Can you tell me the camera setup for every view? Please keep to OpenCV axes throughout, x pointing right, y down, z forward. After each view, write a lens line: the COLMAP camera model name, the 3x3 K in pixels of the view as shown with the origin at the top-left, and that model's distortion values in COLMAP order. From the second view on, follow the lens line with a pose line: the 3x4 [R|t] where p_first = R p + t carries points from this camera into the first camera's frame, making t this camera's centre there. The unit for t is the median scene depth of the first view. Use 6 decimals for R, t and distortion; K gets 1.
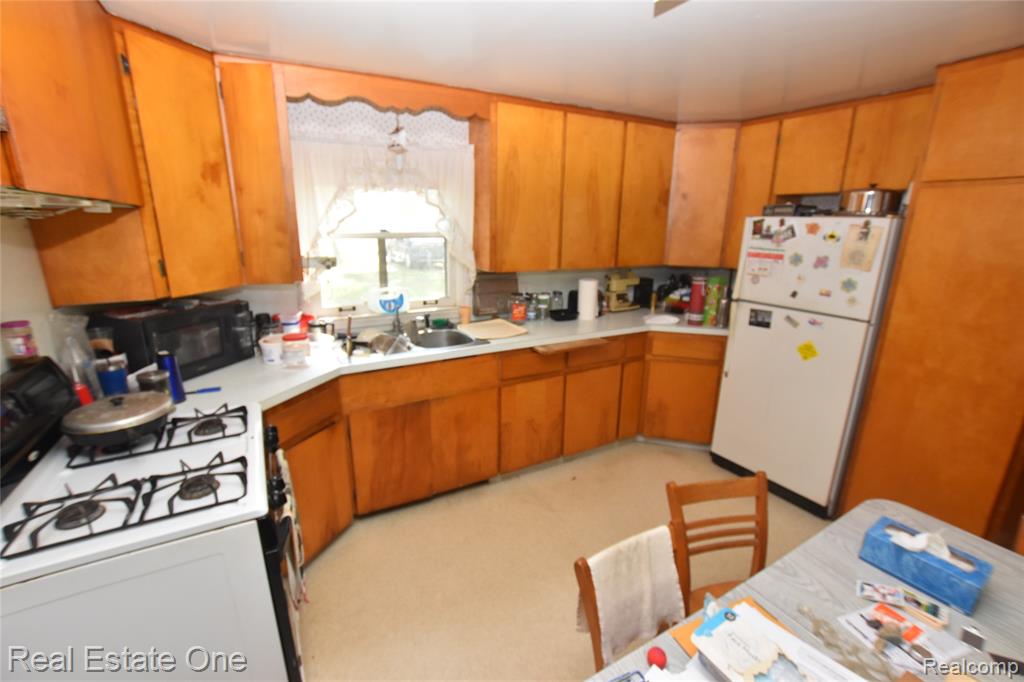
lens RADIAL K [[450.8, 0, 508.9], [0, 450.8, 344.8], [0, 0, 1]] dist [-0.038016, 0.010368]
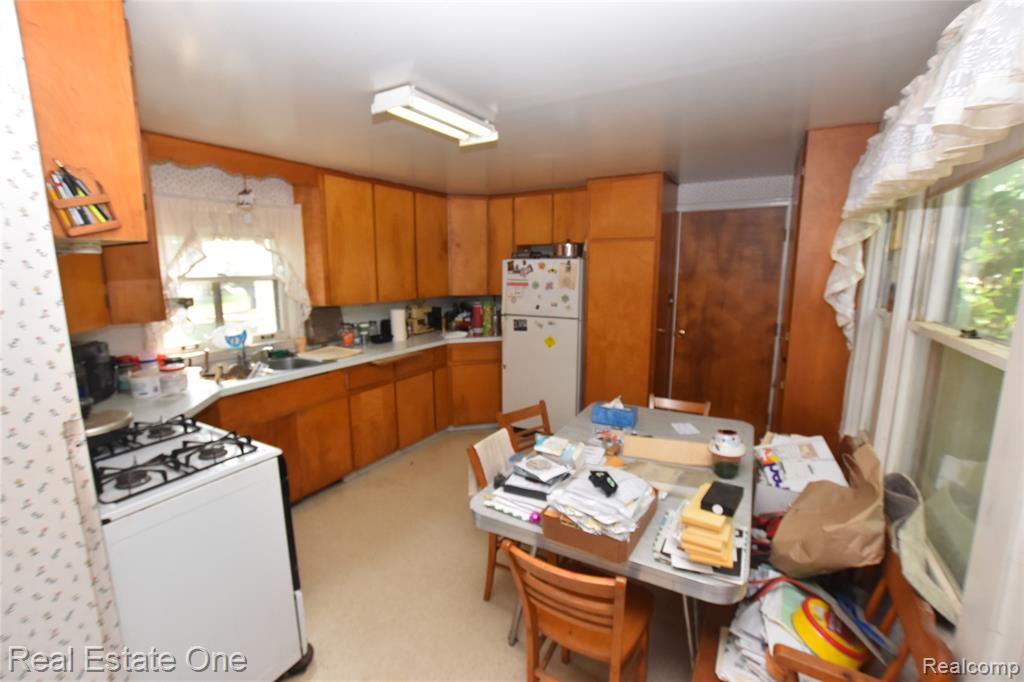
lens RADIAL K [[450.8, 0, 508.9], [0, 450.8, 344.8], [0, 0, 1]] dist [-0.038016, 0.010368]
pose [[0.859073, -0.098566, 0.502273, -0.236891], [0.146172, 0.987662, -0.056191, 0.084378], [-0.490537, 0.121690, 0.862882, -0.283524]]
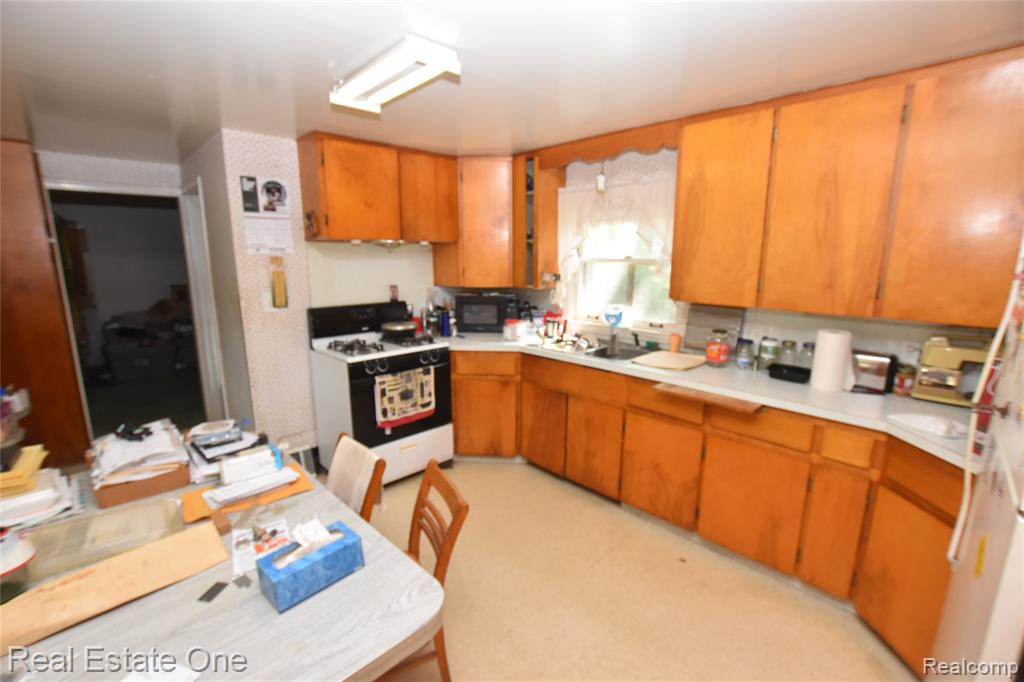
lens RADIAL K [[450.8, 0, 508.9], [0, 450.8, 344.8], [0, 0, 1]] dist [-0.038016, 0.010368]
pose [[0.261749, 0.184077, -0.947419, 0.795970], [-0.256011, 0.959720, 0.115737, -0.091125], [0.930562, 0.212255, 0.298332, 0.413768]]
